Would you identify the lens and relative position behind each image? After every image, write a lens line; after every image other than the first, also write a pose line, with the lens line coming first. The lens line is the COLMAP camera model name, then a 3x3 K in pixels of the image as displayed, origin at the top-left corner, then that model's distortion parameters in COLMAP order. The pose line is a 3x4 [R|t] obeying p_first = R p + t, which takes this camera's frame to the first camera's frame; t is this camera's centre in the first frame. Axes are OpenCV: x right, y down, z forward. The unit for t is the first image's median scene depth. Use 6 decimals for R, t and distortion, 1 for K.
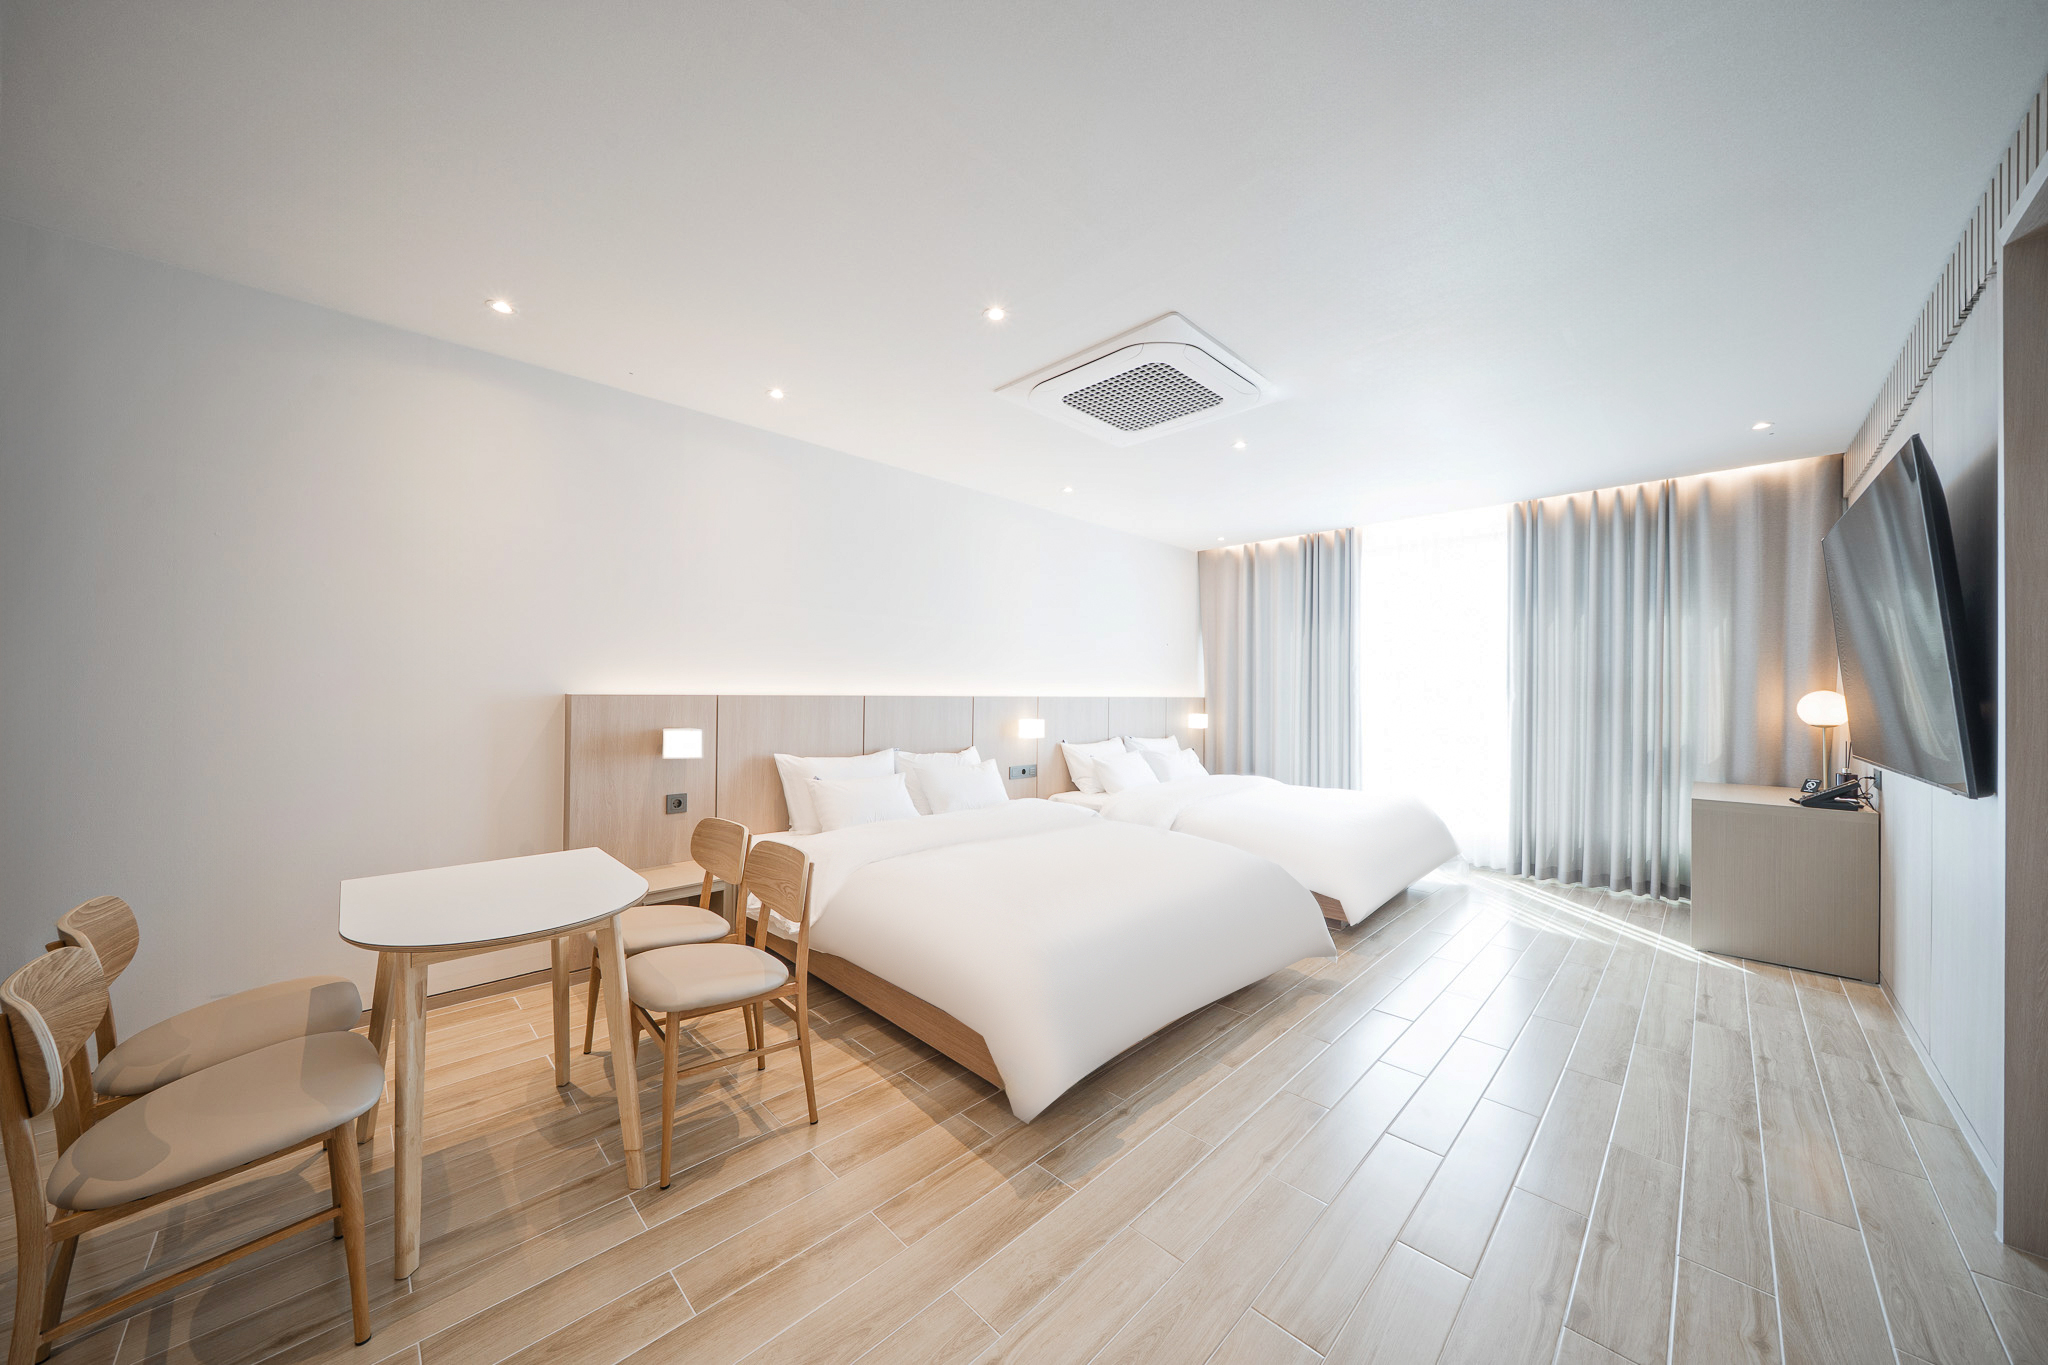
lens RADIAL K [[702.5, 0, 1024.0], [0, 702.5, 682.5], [0, 0, 1]] dist [-0.001366, -0.000109]
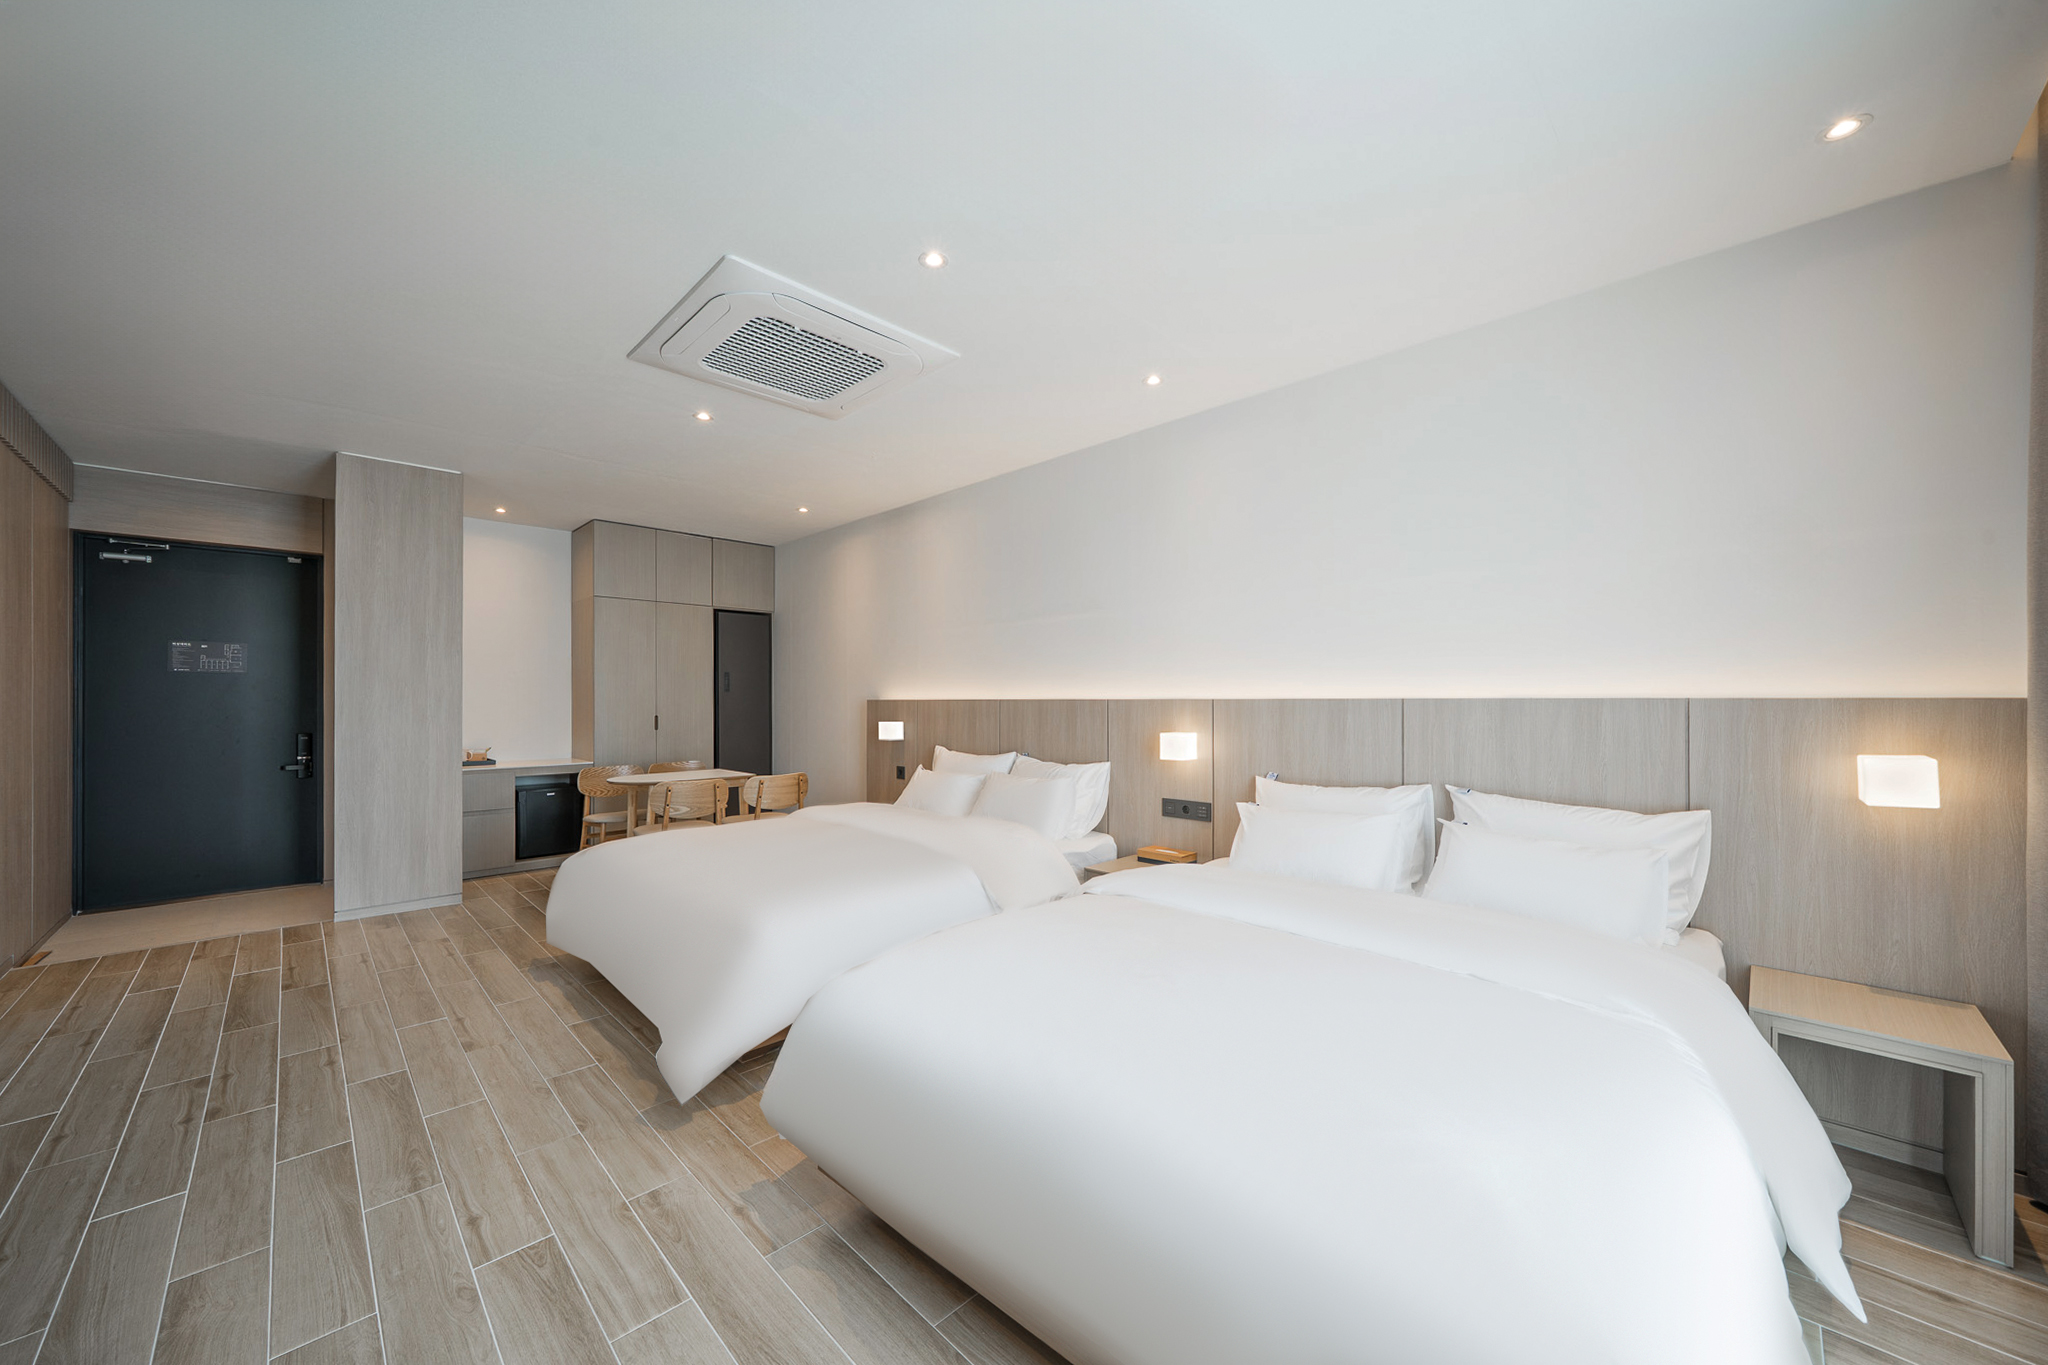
lens RADIAL K [[744.9, 0, 1031.0], [0, 744.9, 704.8], [0, 0, 1]] dist [0.000086, 0.000129]
pose [[-0.005738, 0.002341, -0.999981, 0.735713], [0.019849, 0.999801, 0.002227, 0.020964], [0.999787, -0.019836, -0.005783, 0.865738]]
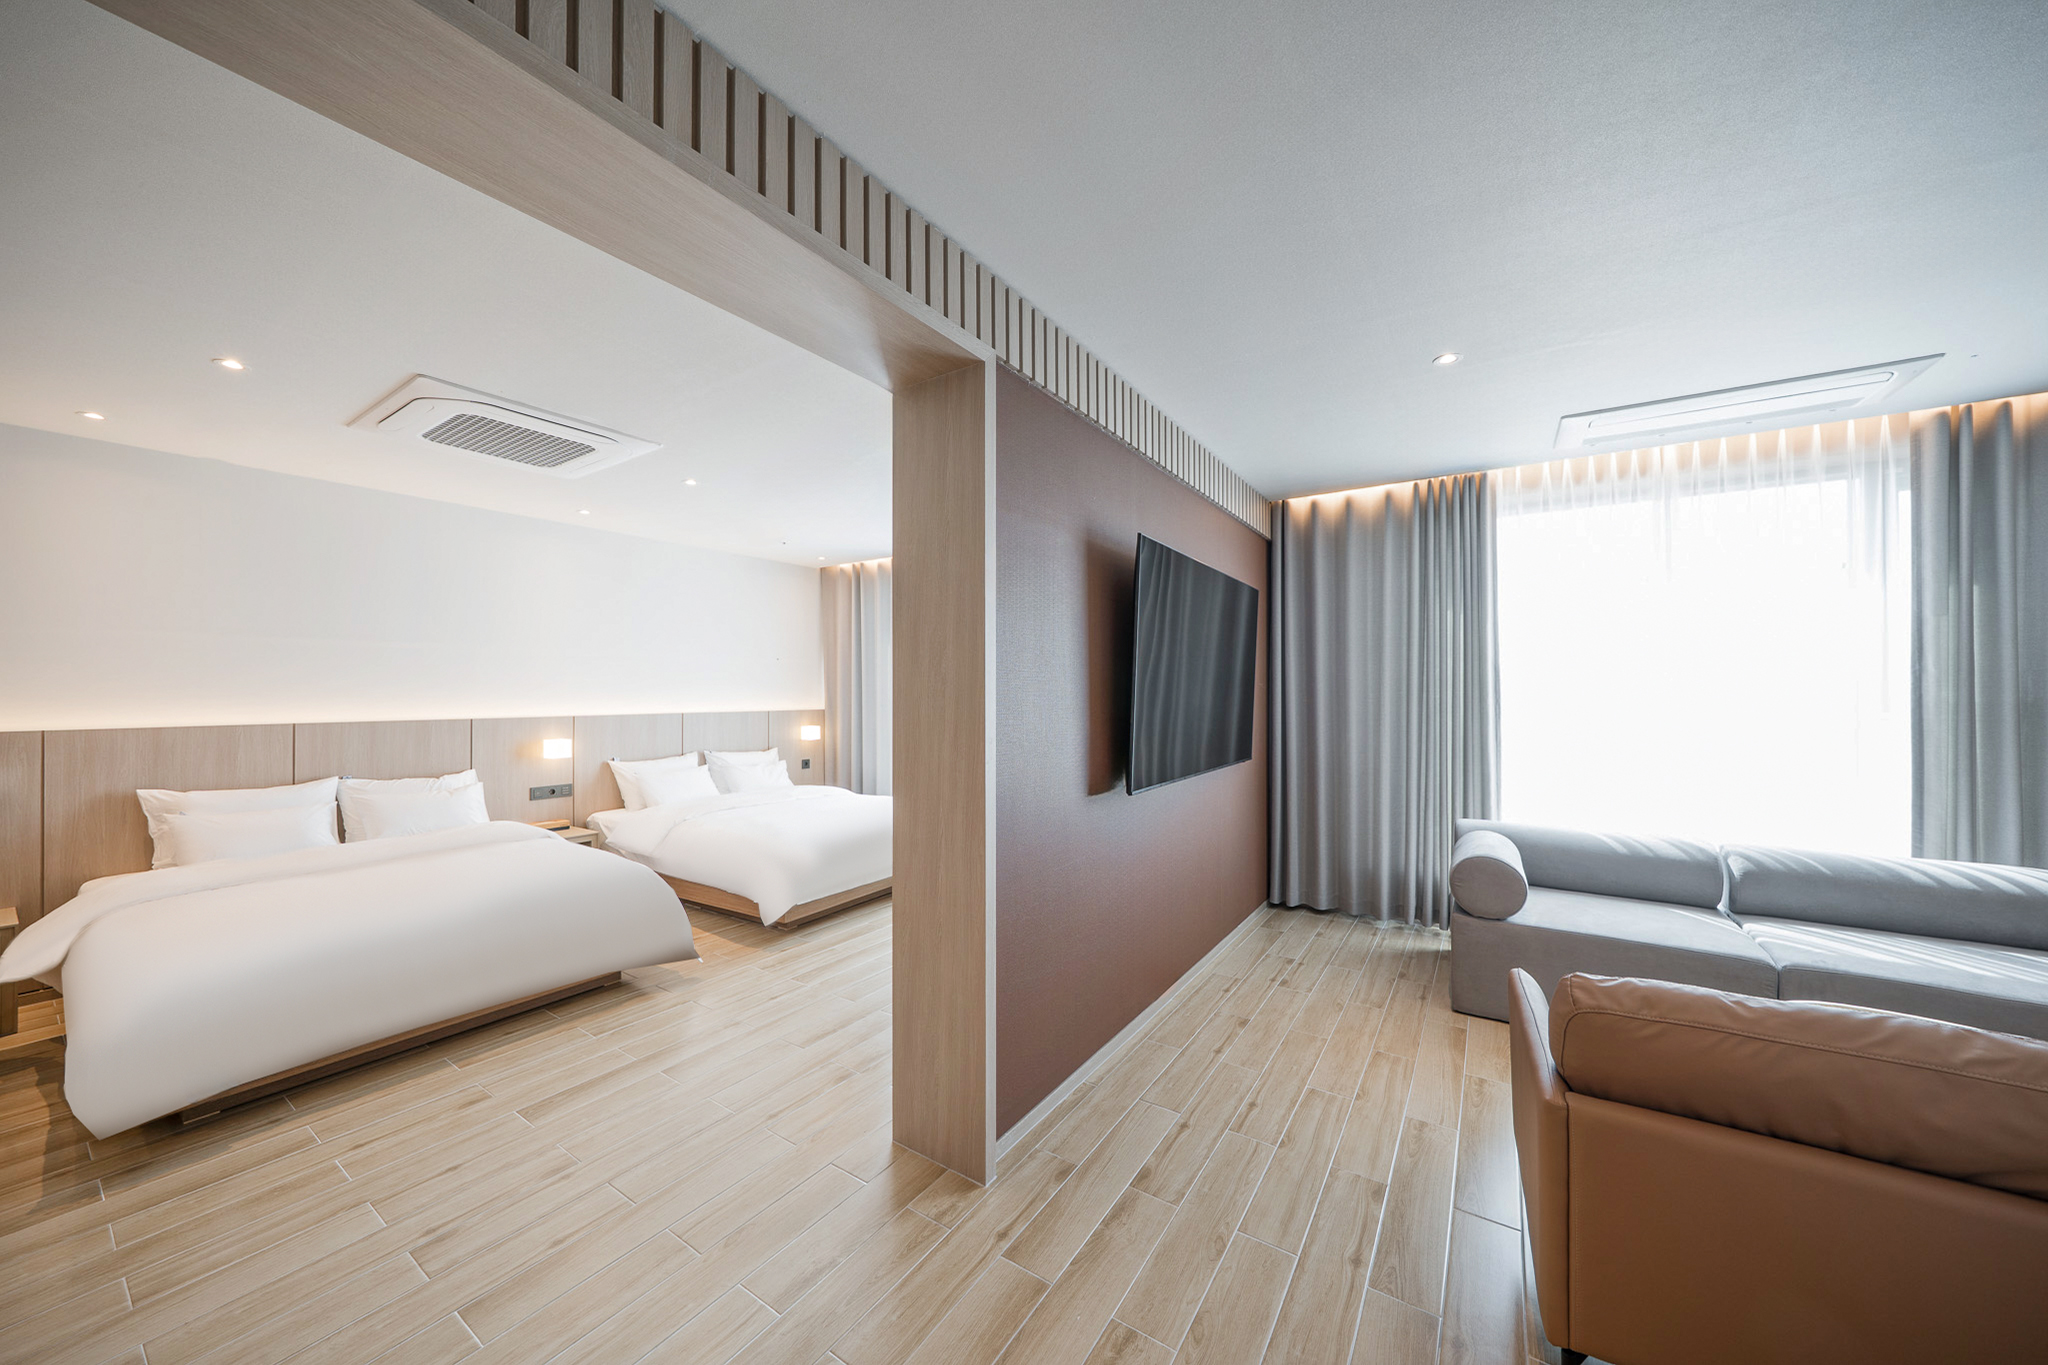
lens RADIAL K [[714.5, 0, 1022.6], [0, 714.5, 697.3], [0, 0, 1]] dist [-0.000439, -0.000079]
pose [[0.981872, -0.011278, 0.189211, 0.474091], [0.006525, 0.999648, 0.025725, -0.030340], [-0.189434, -0.024024, 0.981599, -0.129819]]
